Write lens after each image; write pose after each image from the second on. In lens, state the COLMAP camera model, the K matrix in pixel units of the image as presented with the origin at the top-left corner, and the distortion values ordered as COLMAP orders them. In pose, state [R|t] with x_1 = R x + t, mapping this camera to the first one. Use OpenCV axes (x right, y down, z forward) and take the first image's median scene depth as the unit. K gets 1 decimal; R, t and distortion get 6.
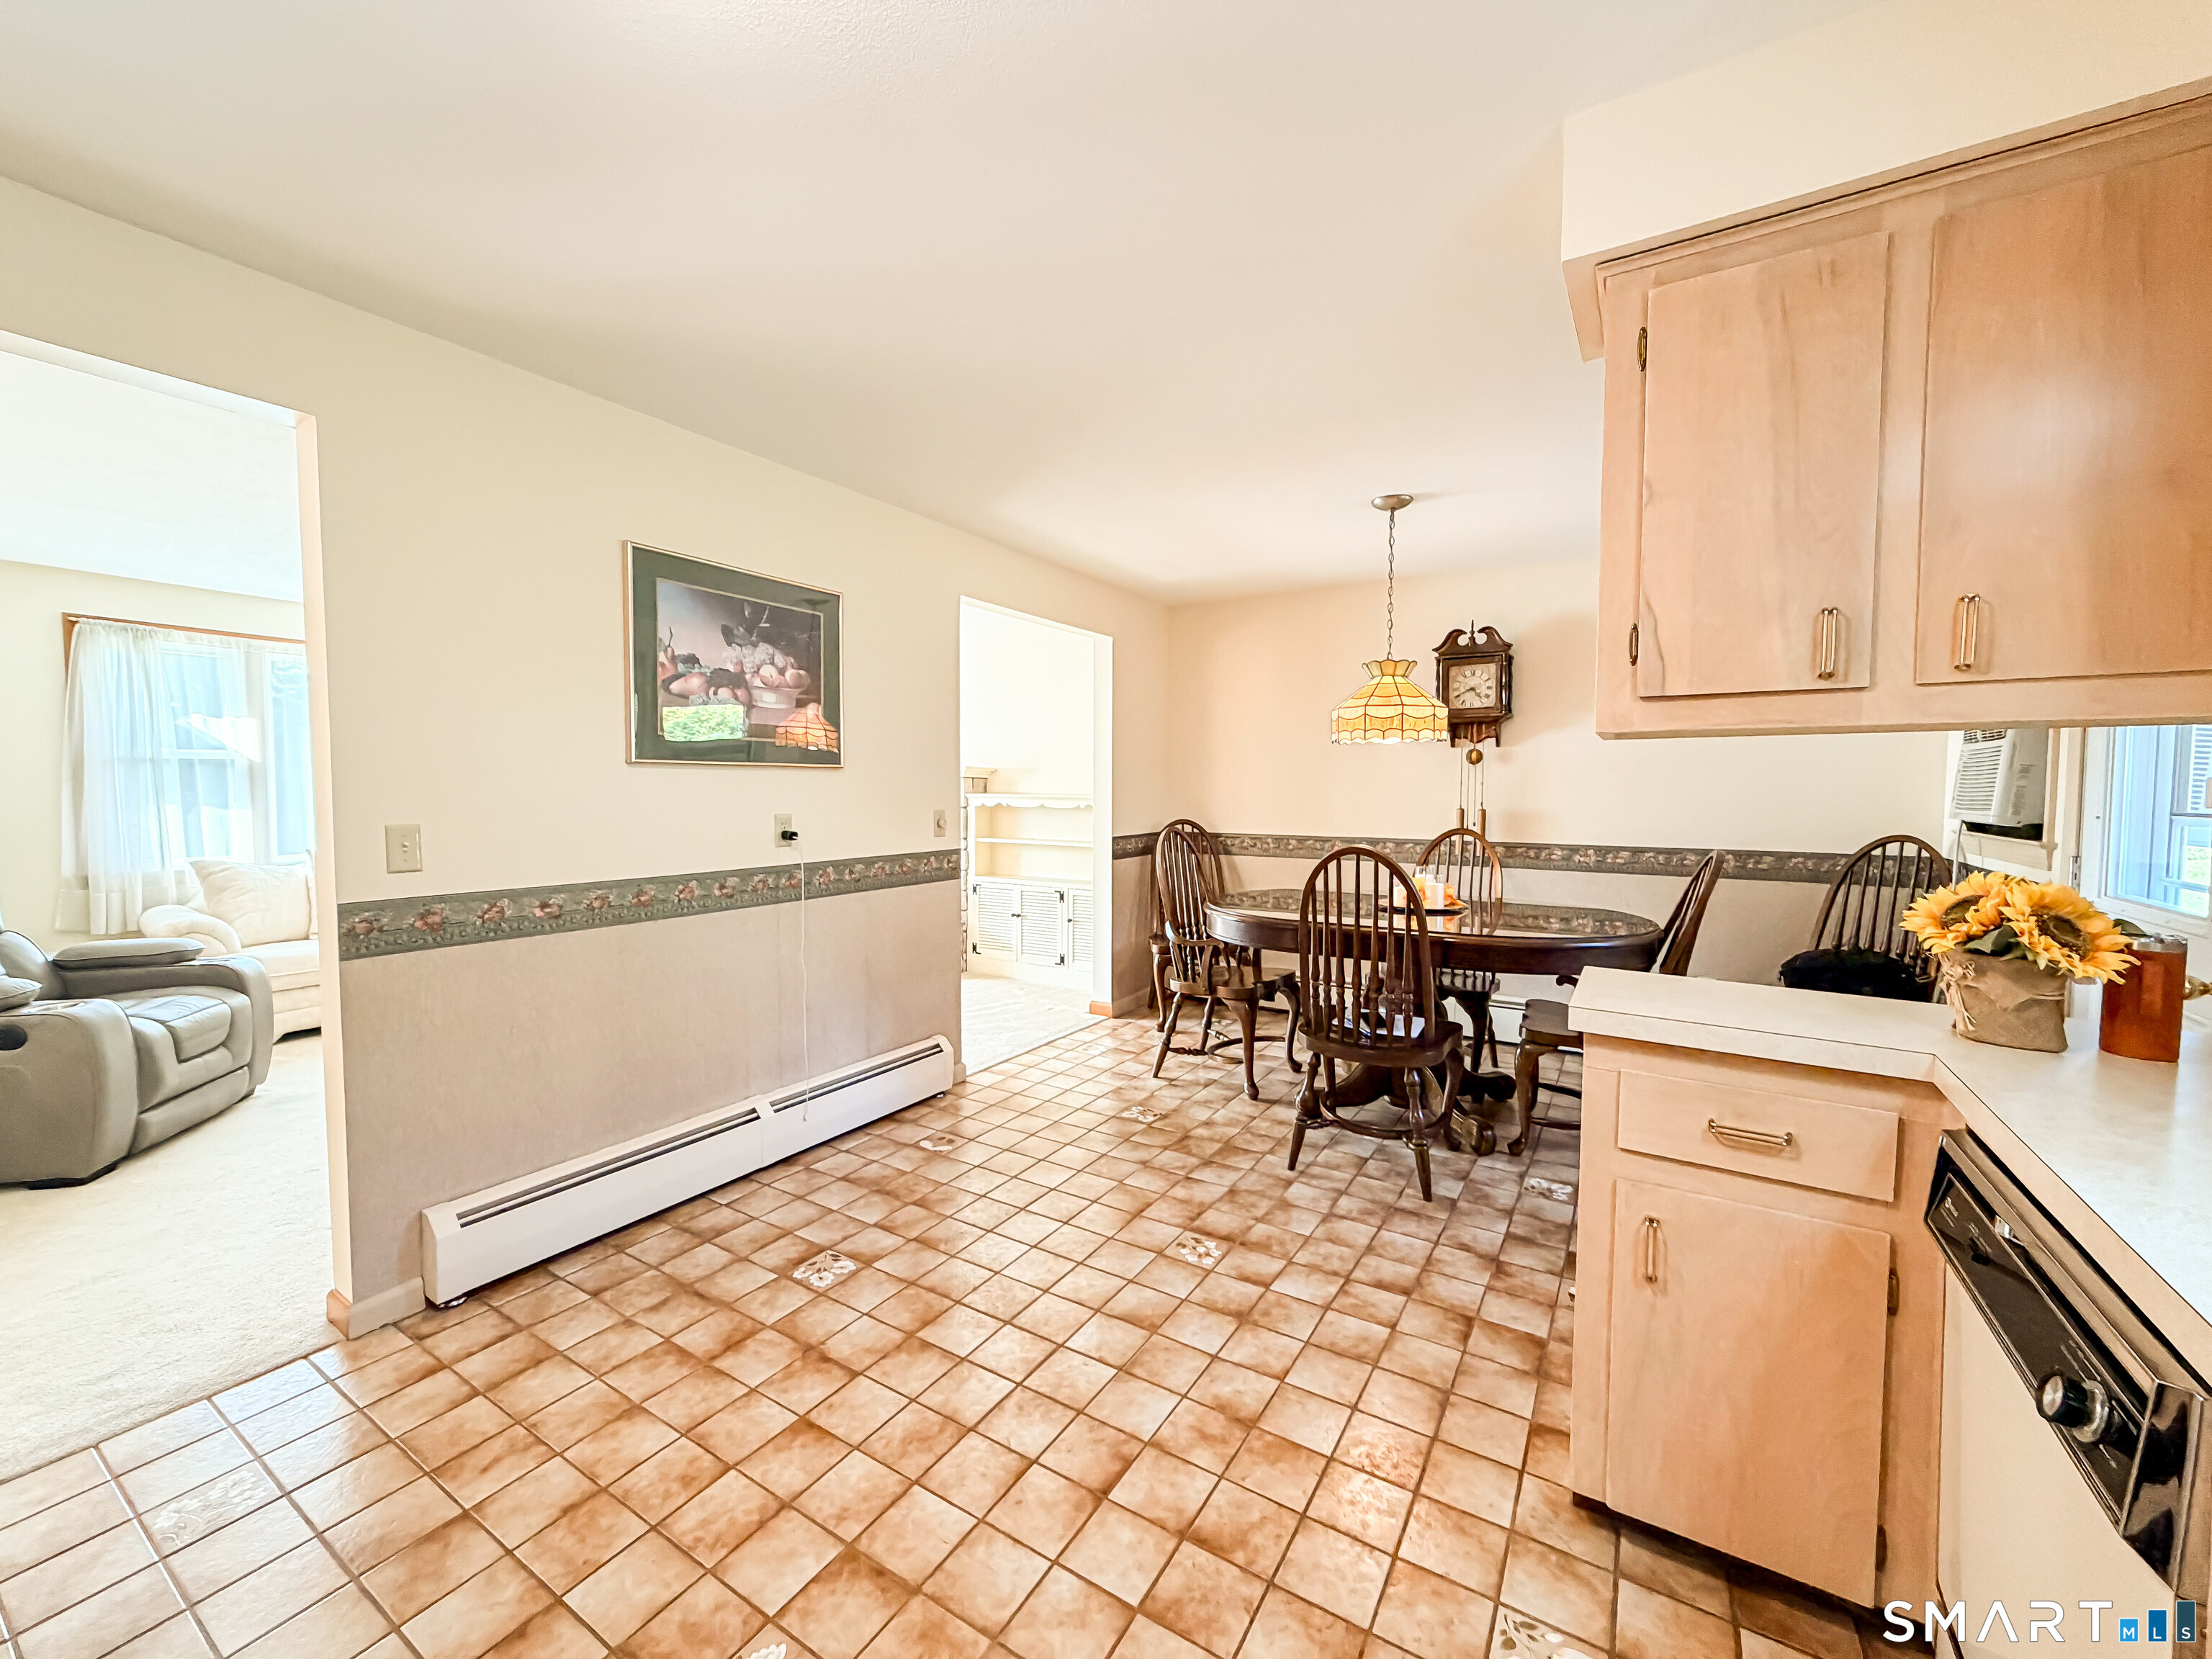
lens RADIAL K [[880.8, 0, 1097.4], [0, 880.8, 812.0], [0, 0, 1]] dist [-0.000497, 0.000555]
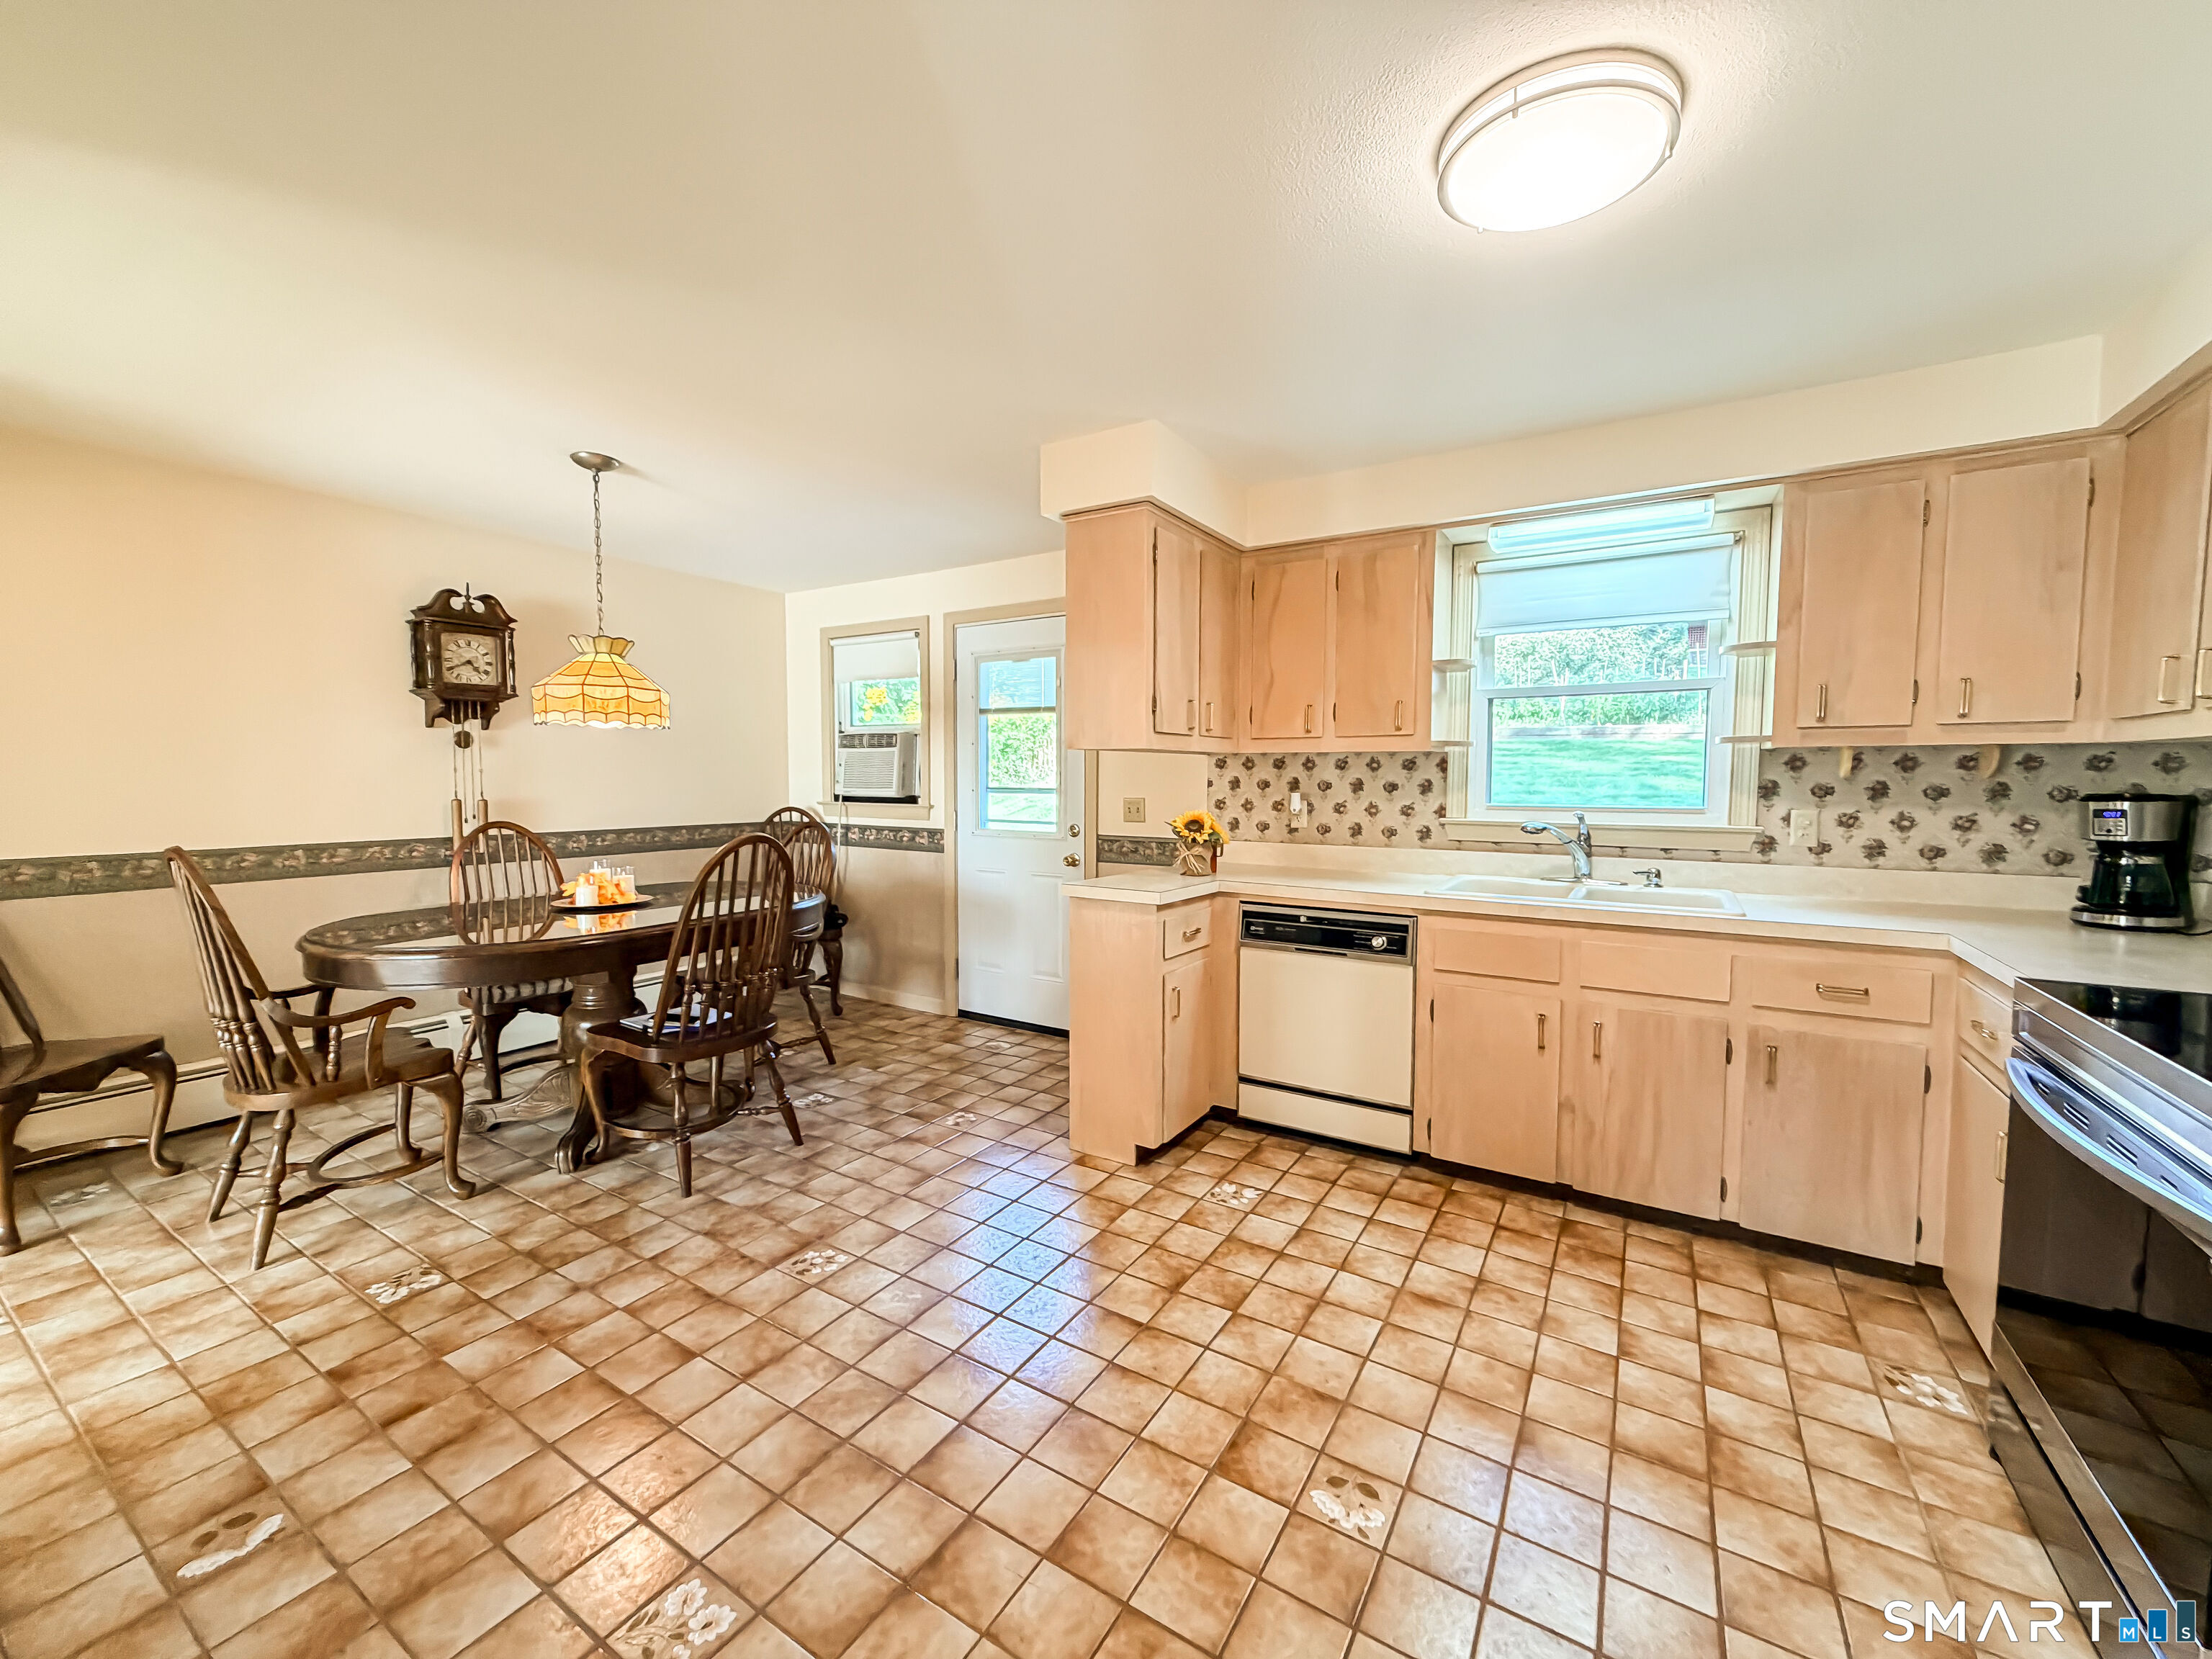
lens RADIAL K [[880.8, 0, 1100.1], [0, 880.8, 826.6], [0, 0, 1]] dist [-0.000497, 0.000555]
pose [[-0.000347, -0.059569, 0.998224, -0.914780], [0.029195, 0.997798, 0.059554, -0.023397], [-0.999574, 0.029164, 0.001393, 0.770060]]
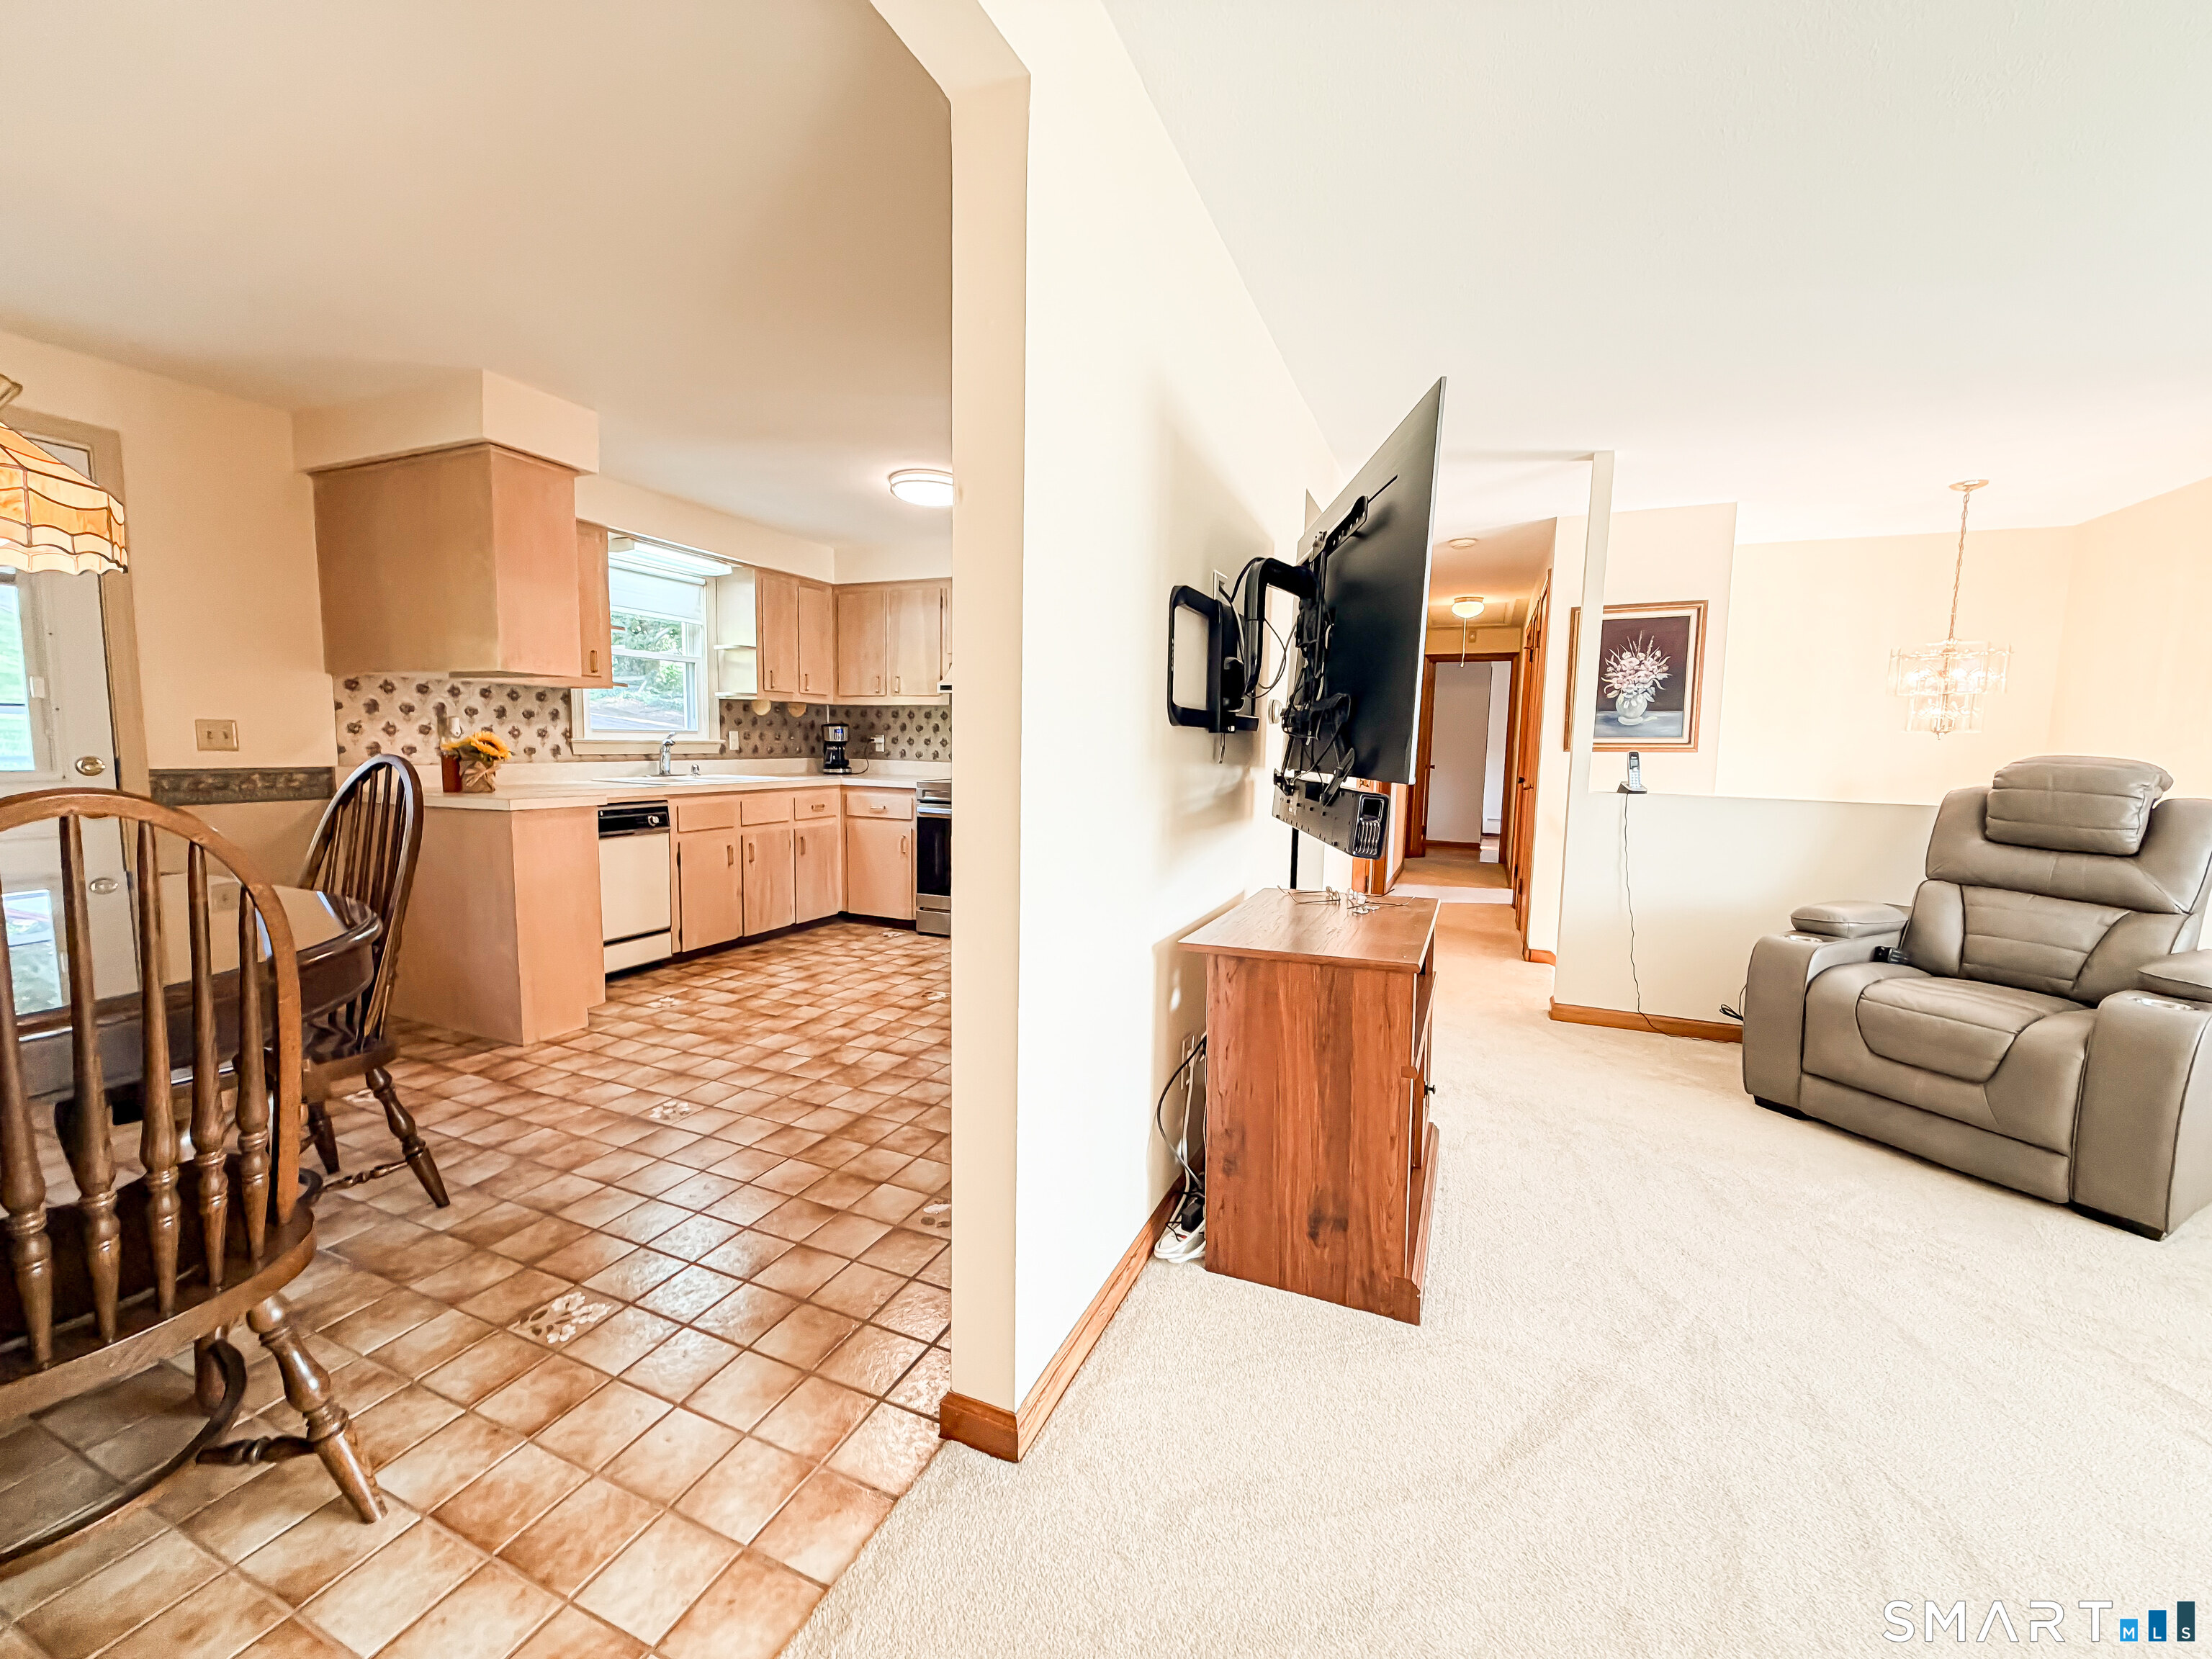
lens RADIAL K [[880.8, 0, 1098.0], [0, 880.8, 826.4], [0, 0, 1]] dist [-0.000497, 0.000555]
pose [[-0.988396, -0.006794, -0.151747, -0.282375], [-0.026467, 0.991420, 0.128008, -0.021722], [0.149576, 0.130539, -0.980095, 2.413767]]
